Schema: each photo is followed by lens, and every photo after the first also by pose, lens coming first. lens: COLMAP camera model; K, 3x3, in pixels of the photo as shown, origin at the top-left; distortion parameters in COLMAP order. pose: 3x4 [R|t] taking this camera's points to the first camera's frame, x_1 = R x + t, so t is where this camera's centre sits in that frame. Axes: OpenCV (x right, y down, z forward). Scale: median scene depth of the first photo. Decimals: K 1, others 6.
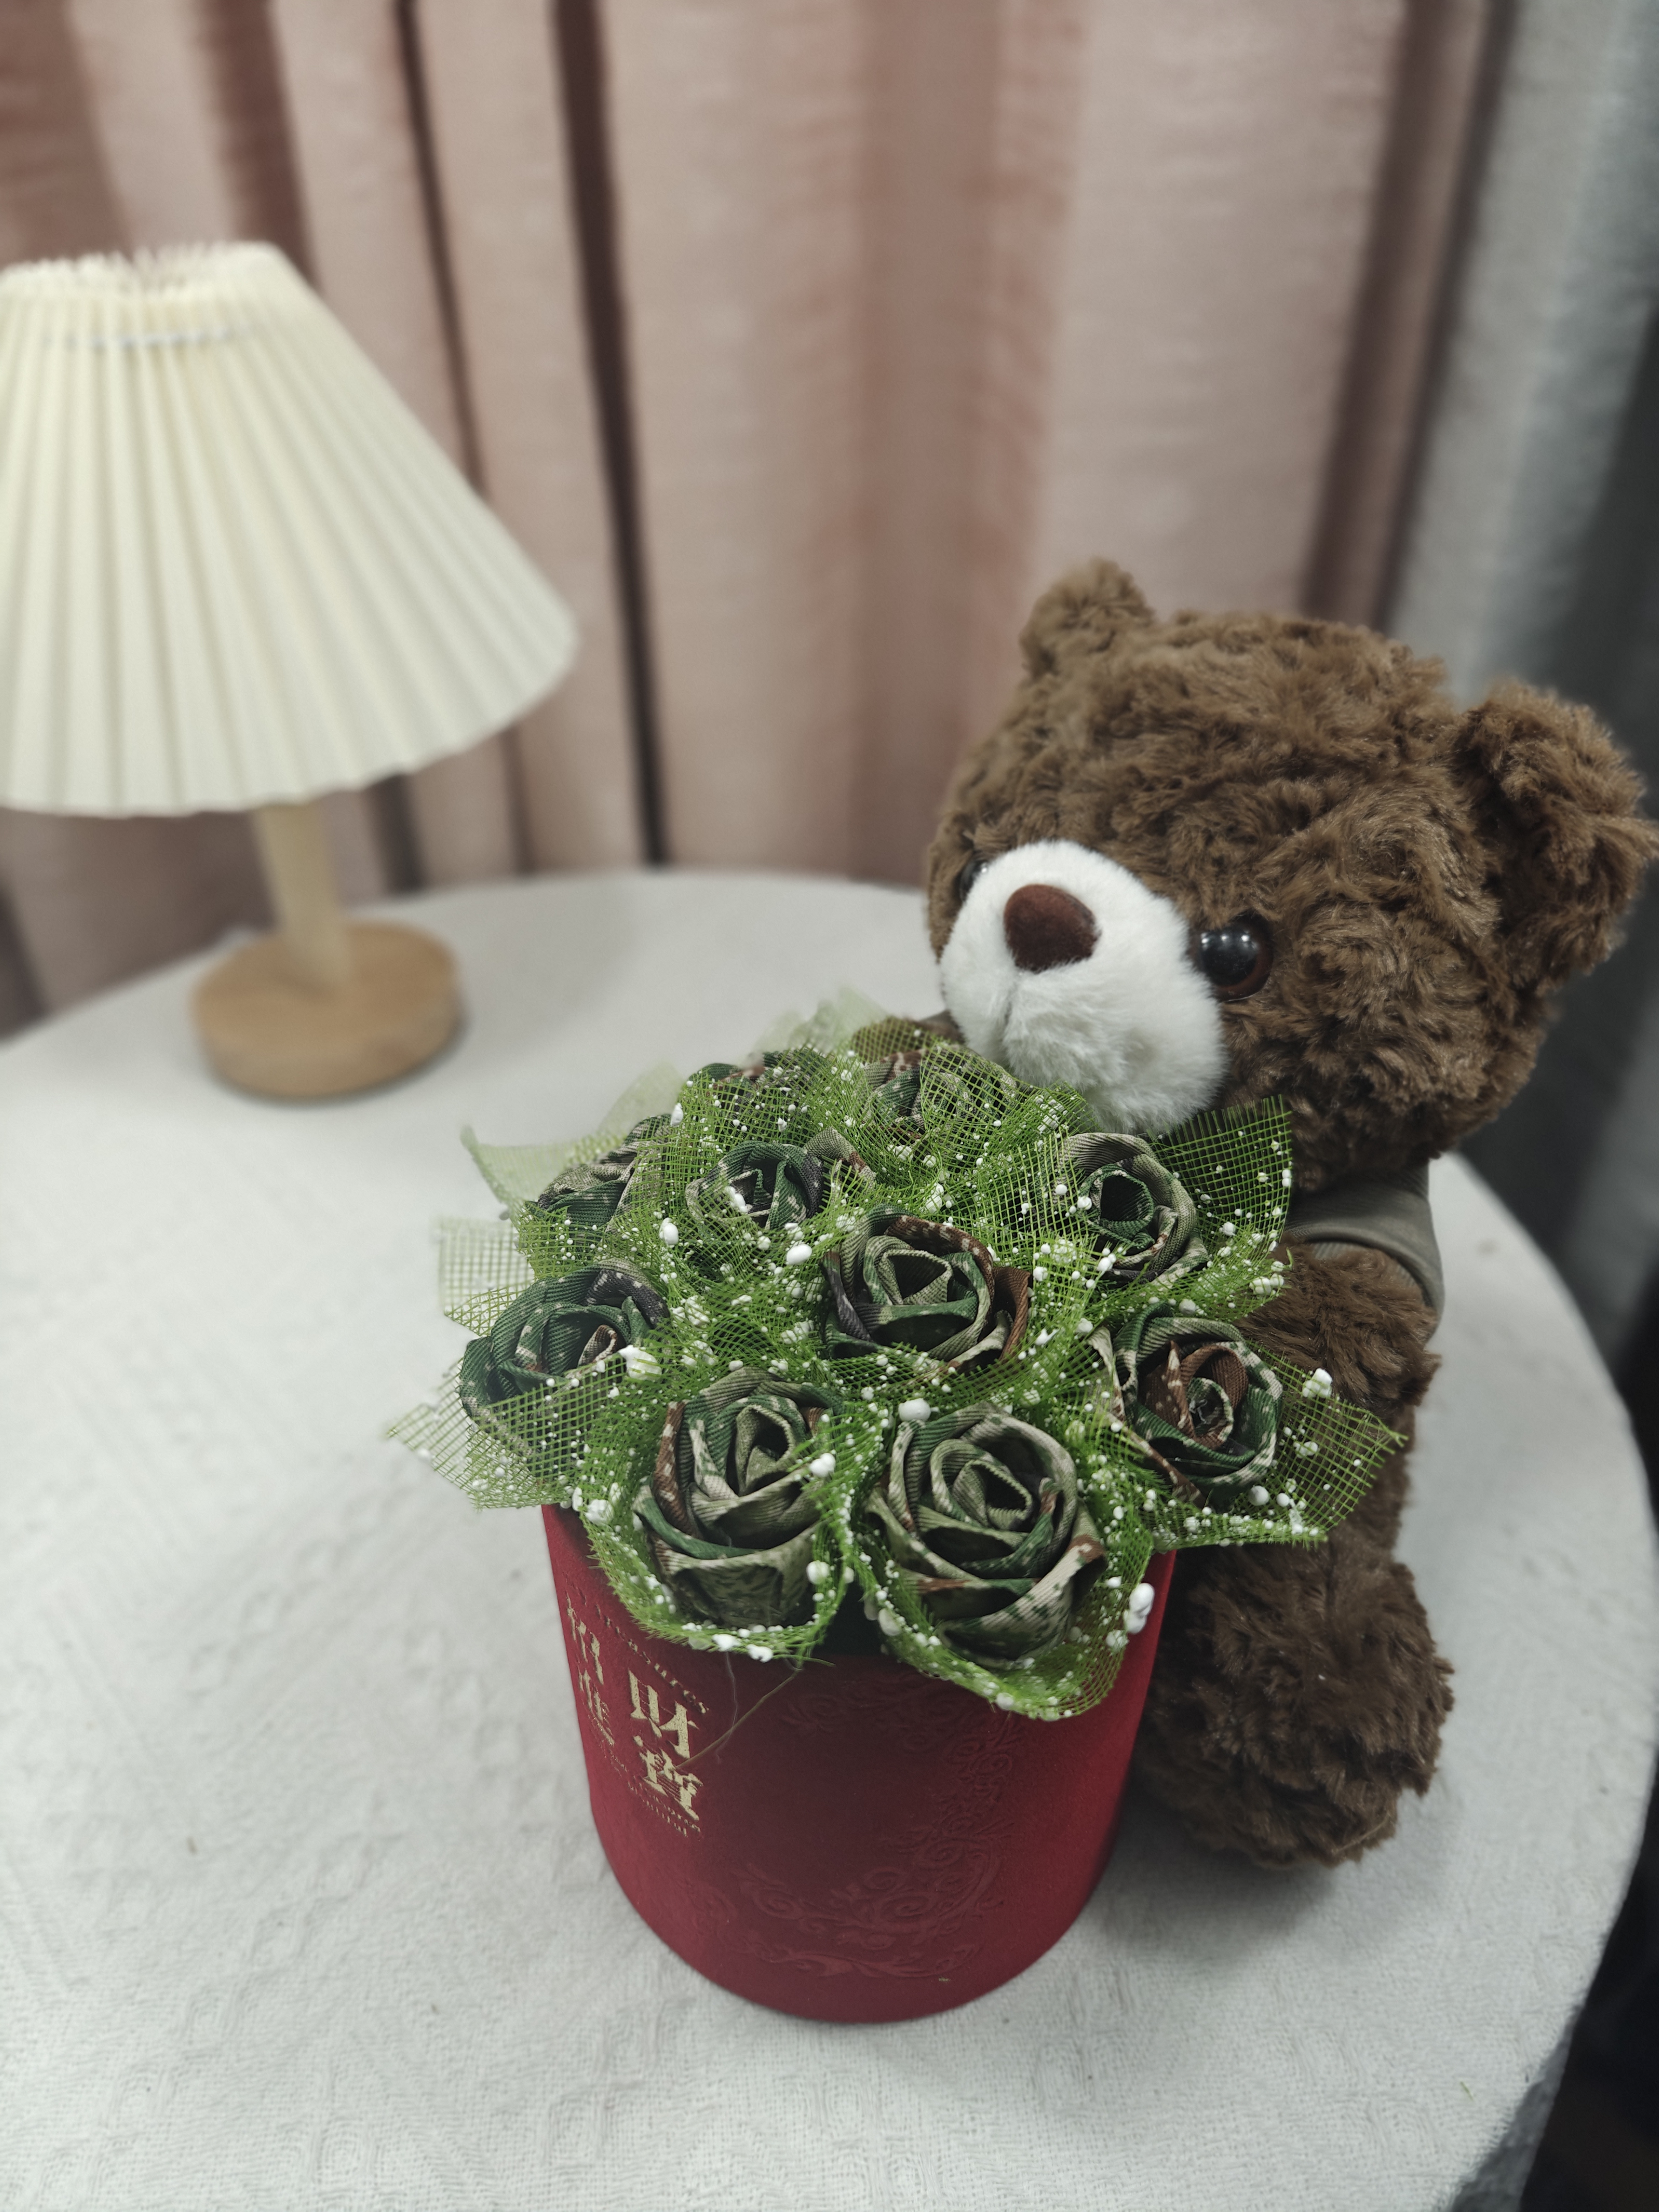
lens RADIAL K [[1465.4, 0, 834.6], [0, 1465.4, 1106.6], [0, 0, 1]] dist [-0.016584, -0.017015]
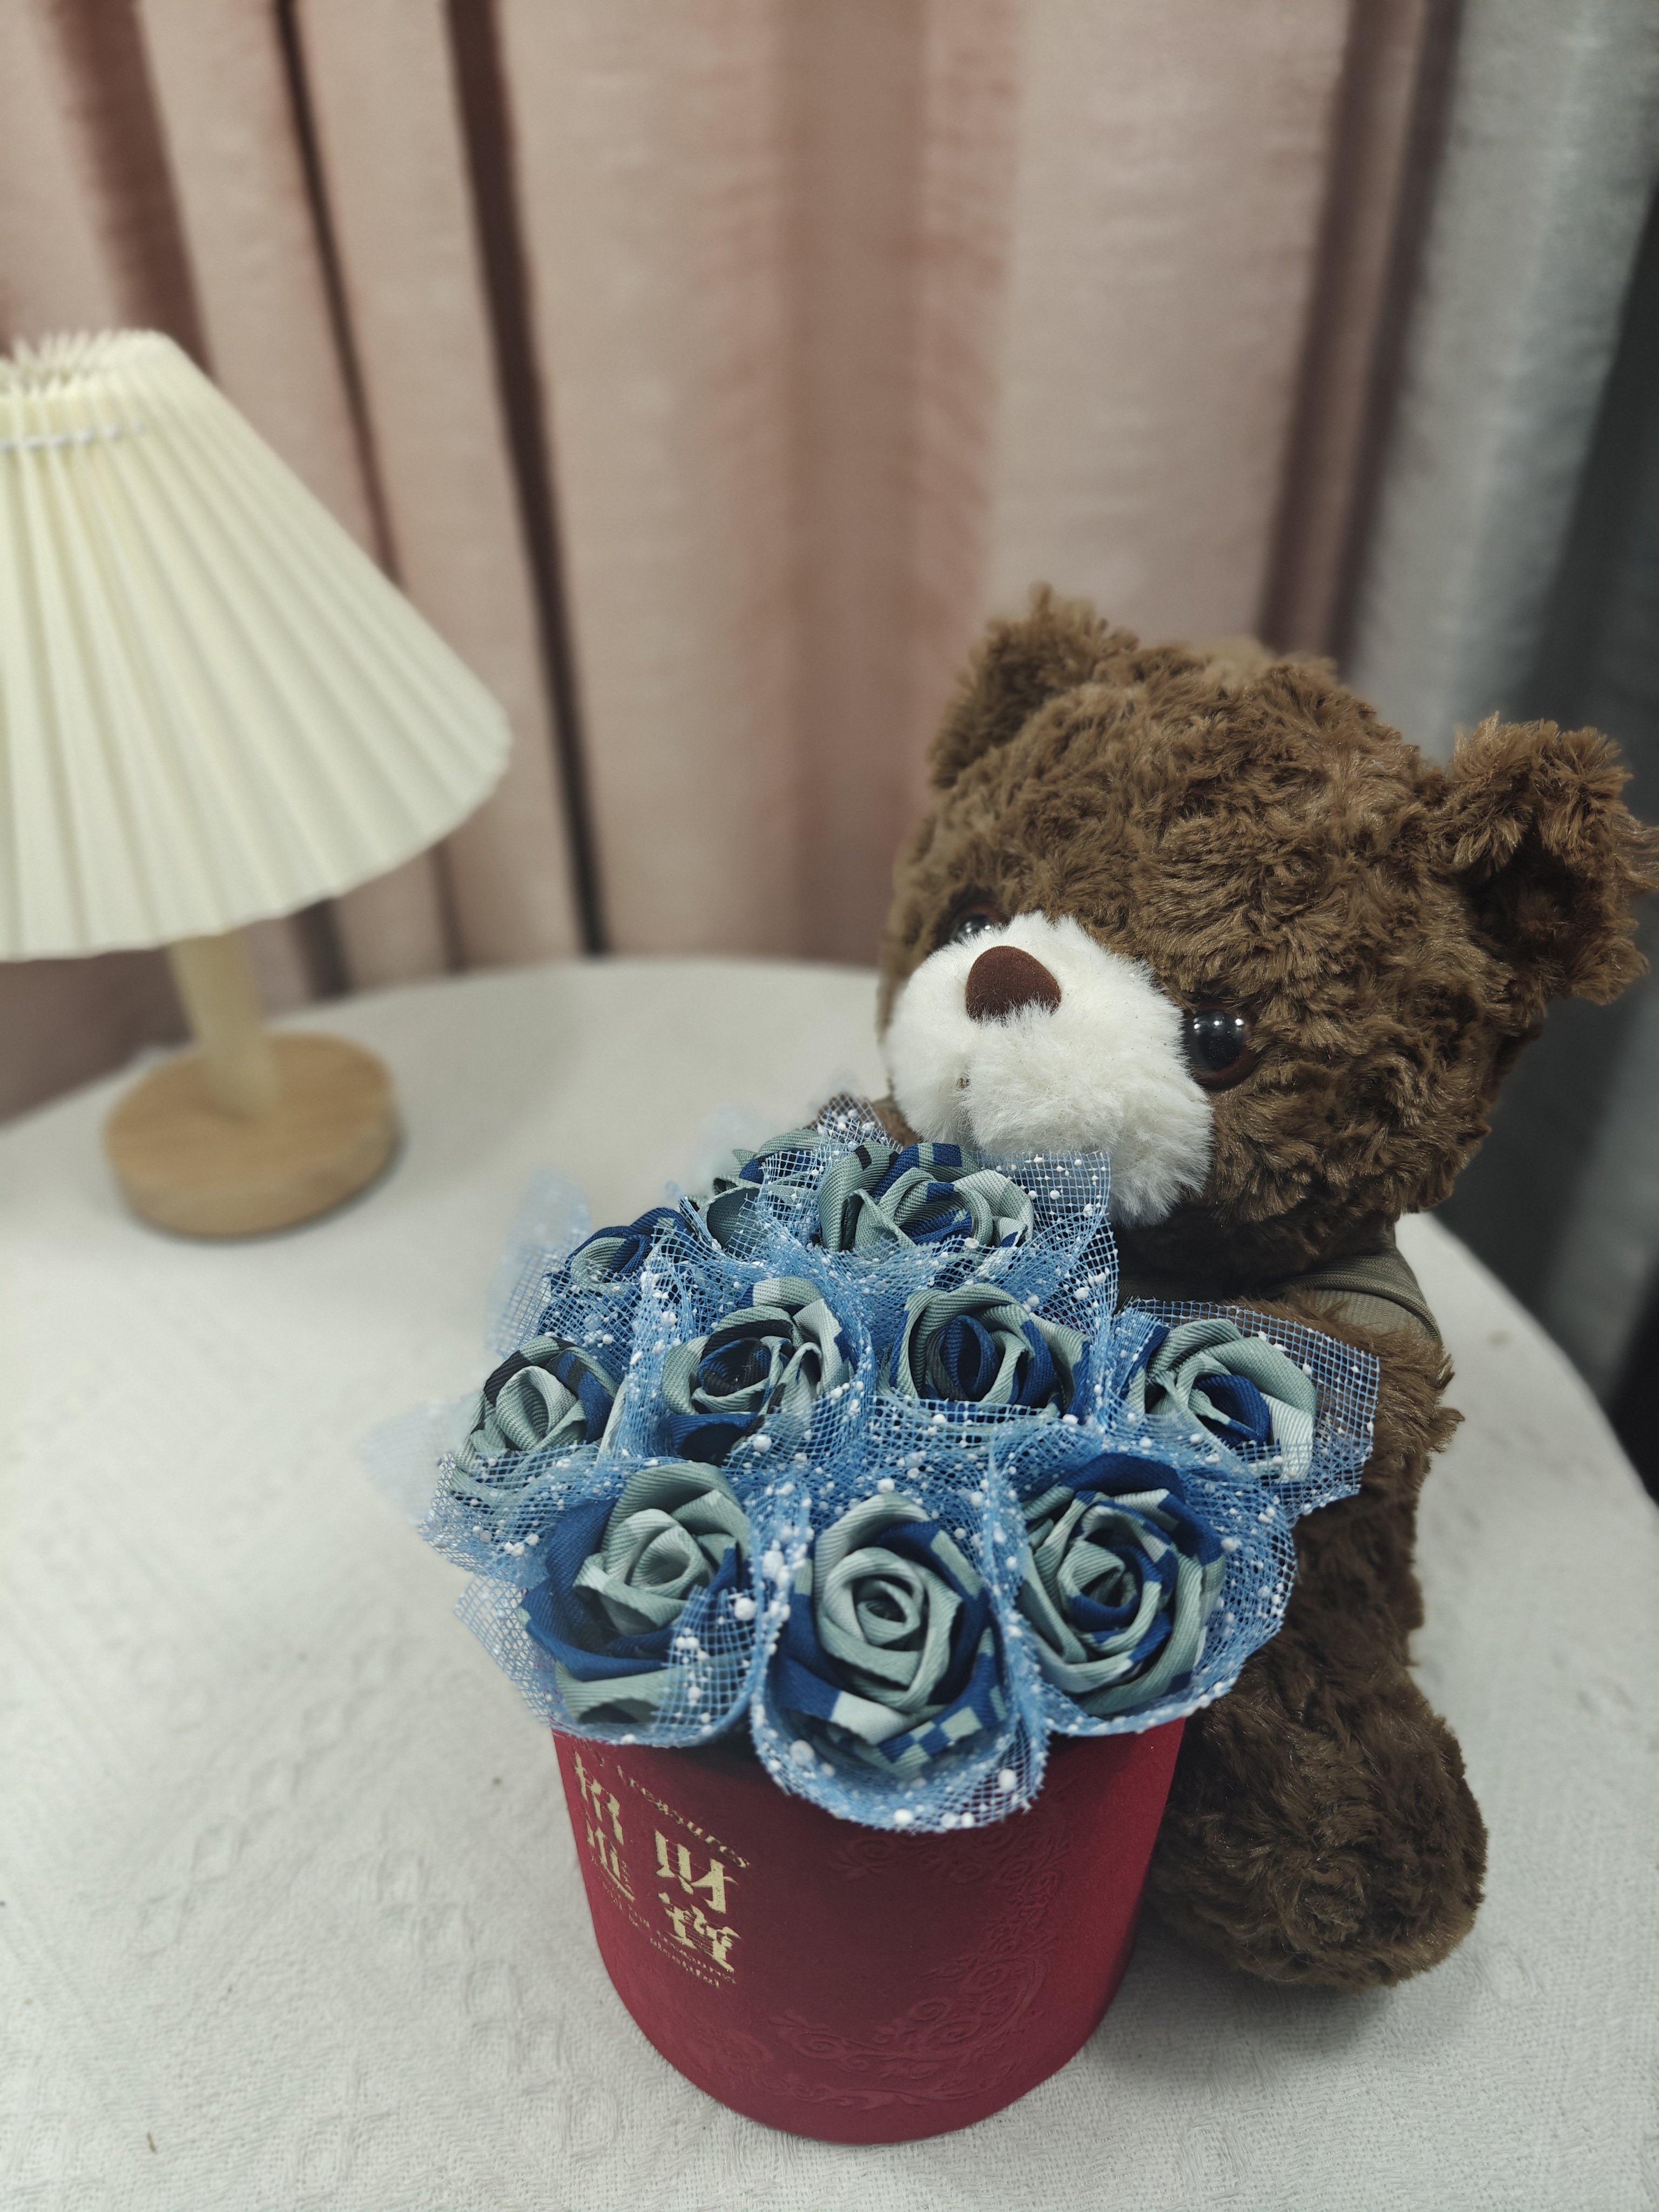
lens RADIAL K [[1465.4, 0, 831.4], [0, 1465.4, 1111.4], [0, 0, 1]] dist [-0.016584, -0.017015]
pose [[0.997772, -0.045940, 0.048387, -0.031893], [0.046898, 0.998722, -0.018843, -0.064128], [-0.047459, 0.021070, 0.998651, 0.069841]]
